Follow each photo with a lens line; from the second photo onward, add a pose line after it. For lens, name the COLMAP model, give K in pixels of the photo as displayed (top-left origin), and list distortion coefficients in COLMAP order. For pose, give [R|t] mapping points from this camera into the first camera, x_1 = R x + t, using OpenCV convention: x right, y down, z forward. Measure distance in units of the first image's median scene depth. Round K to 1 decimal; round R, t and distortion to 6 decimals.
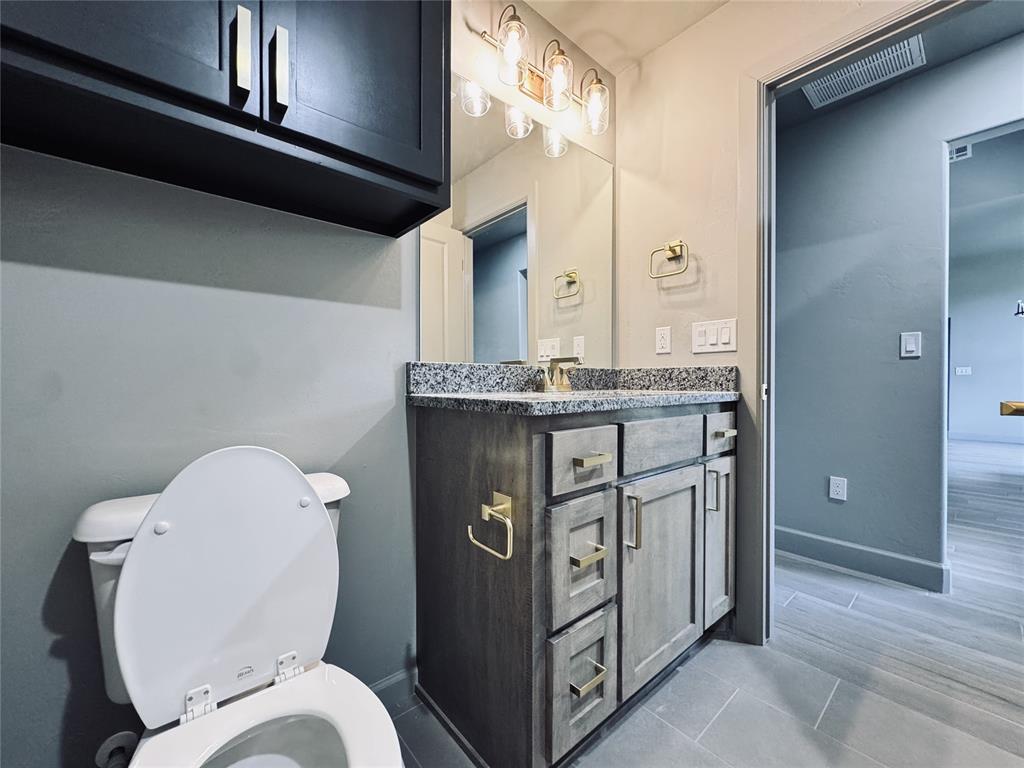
lens RADIAL K [[410.0, 0, 511.2], [0, 410.0, 384.4], [0, 0, 1]] dist [-0.004052, 0.000236]
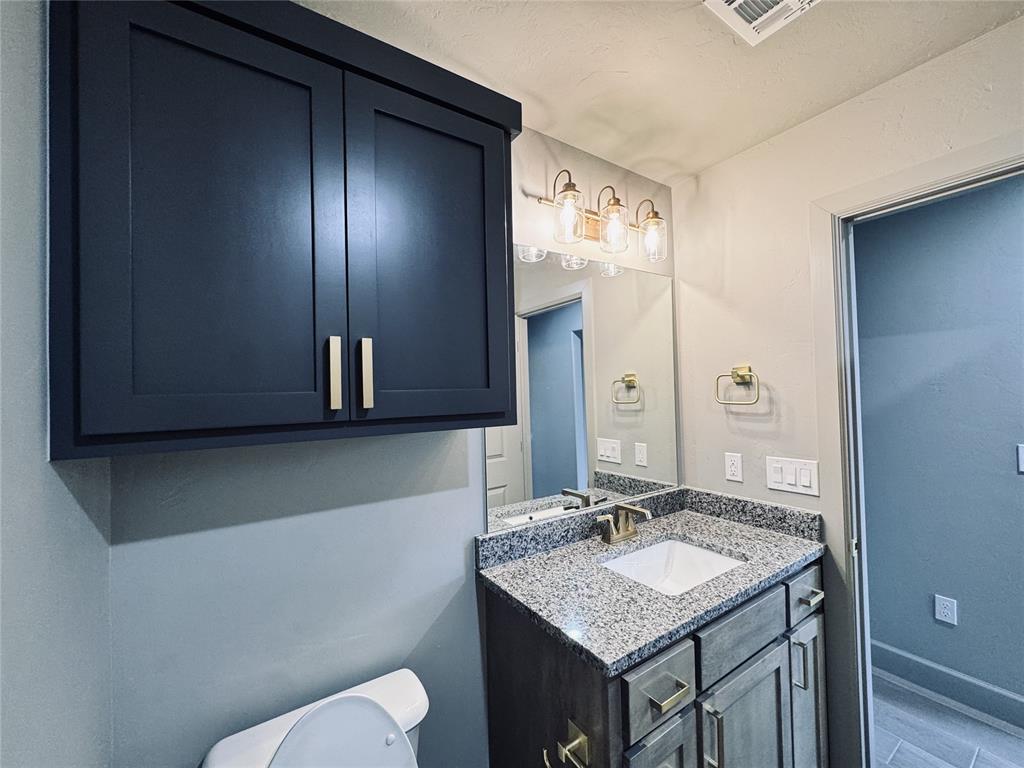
lens RADIAL K [[410.0, 0, 511.2], [0, 410.0, 384.4], [0, 0, 1]] dist [-0.004052, 0.000236]
pose [[0.991681, -0.028581, -0.125510, -0.020381], [0.025414, 0.999319, -0.026764, -0.338018], [0.126190, 0.023352, 0.991731, -0.016652]]
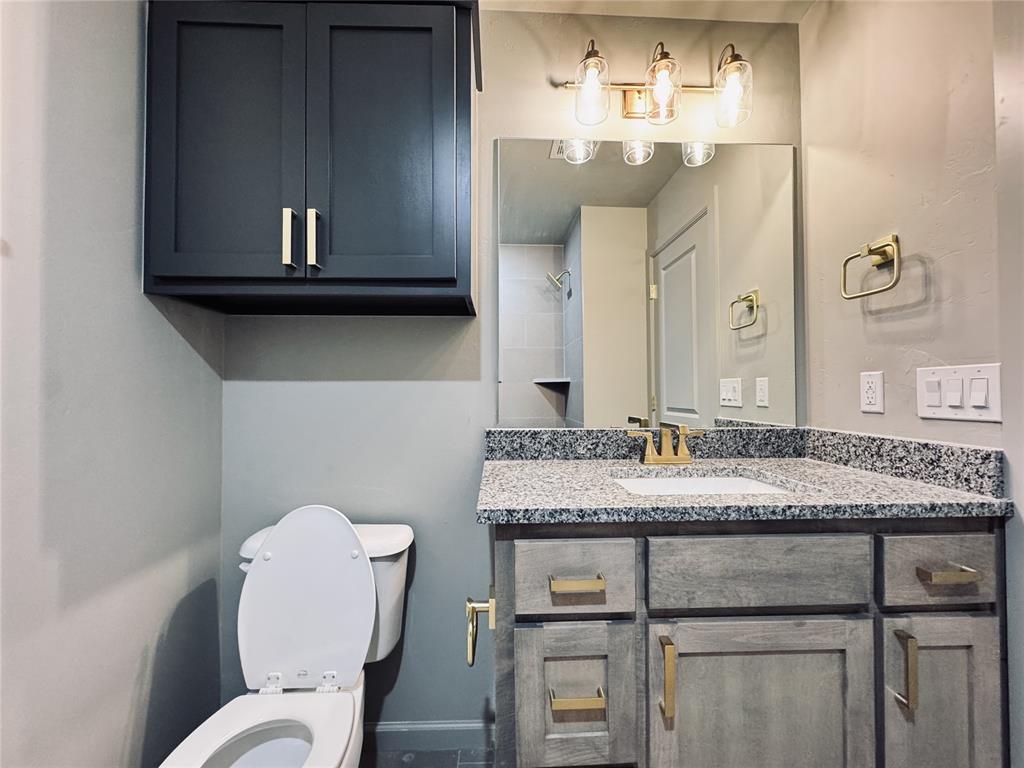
lens RADIAL K [[410.0, 0, 511.2], [0, 410.0, 384.4], [0, 0, 1]] dist [-0.004052, 0.000236]
pose [[0.782686, -0.012524, -0.622291, 0.385323], [-0.002300, 0.999733, -0.023013, -0.121737], [0.622413, 0.019444, 0.782447, 0.168219]]
